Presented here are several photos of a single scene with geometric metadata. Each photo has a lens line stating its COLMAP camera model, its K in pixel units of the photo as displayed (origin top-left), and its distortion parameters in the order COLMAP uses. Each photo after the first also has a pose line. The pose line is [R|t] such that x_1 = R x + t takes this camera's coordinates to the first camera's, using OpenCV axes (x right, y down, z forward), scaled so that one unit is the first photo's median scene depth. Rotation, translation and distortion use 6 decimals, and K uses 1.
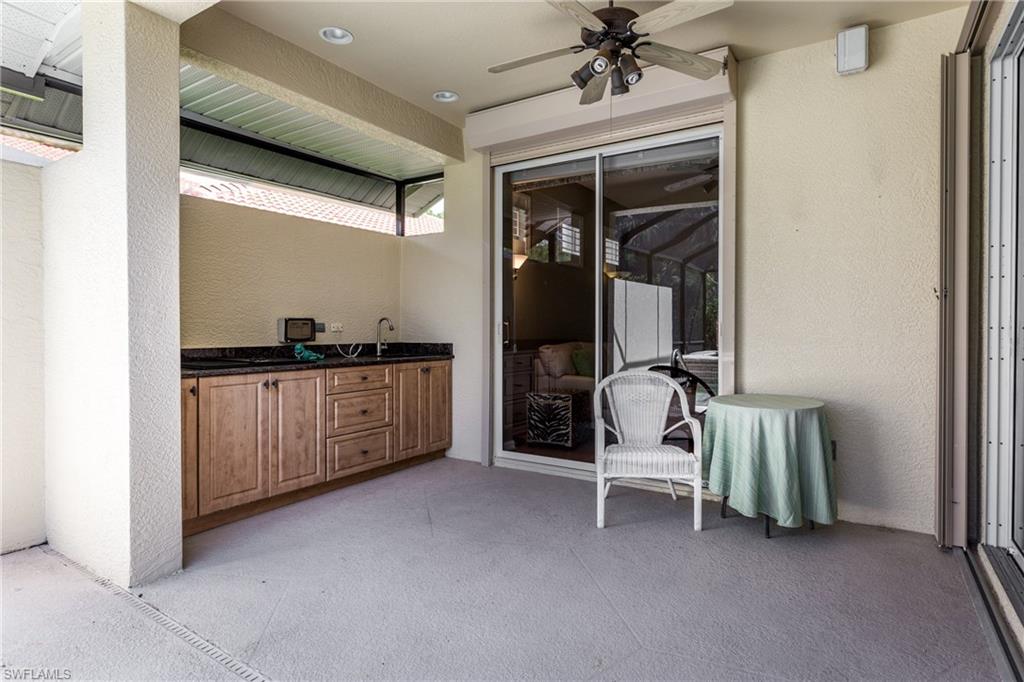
lens RADIAL K [[551.5, 0, 511.0], [0, 551.5, 335.2], [0, 0, 1]] dist [-0.000191, -0.000041]
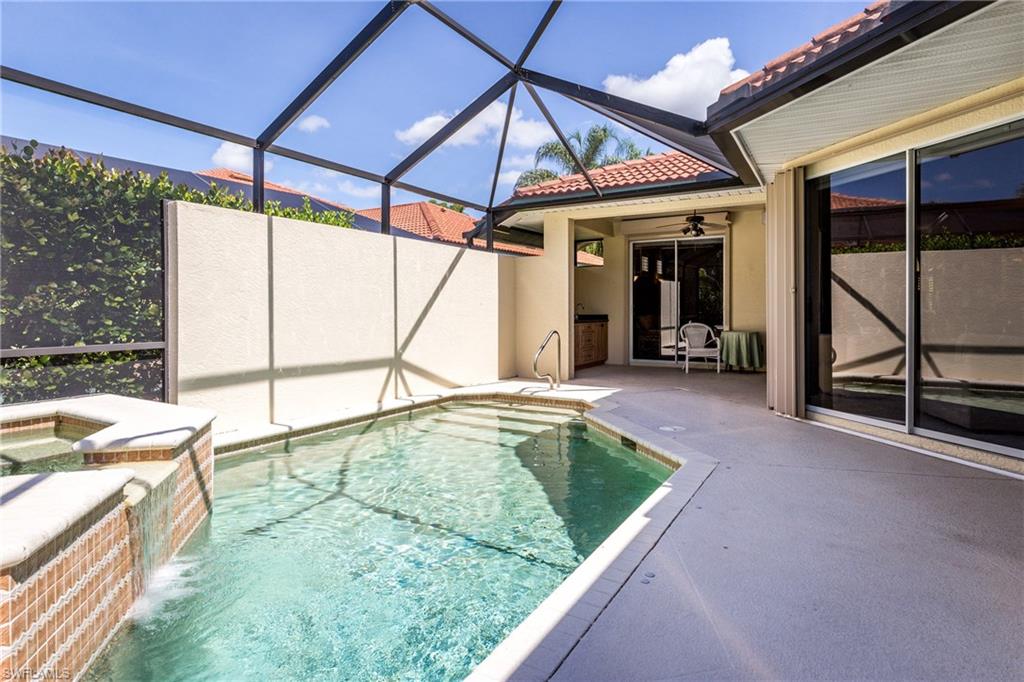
lens RADIAL K [[551.5, 0, 513.6], [0, 551.5, 314.9], [0, 0, 1]] dist [-0.000191, -0.000041]
pose [[0.999436, -0.004515, 0.033275, -0.871545], [0.004757, 0.999963, -0.007189, 0.044844], [-0.033241, 0.007344, 0.999420, -1.962669]]
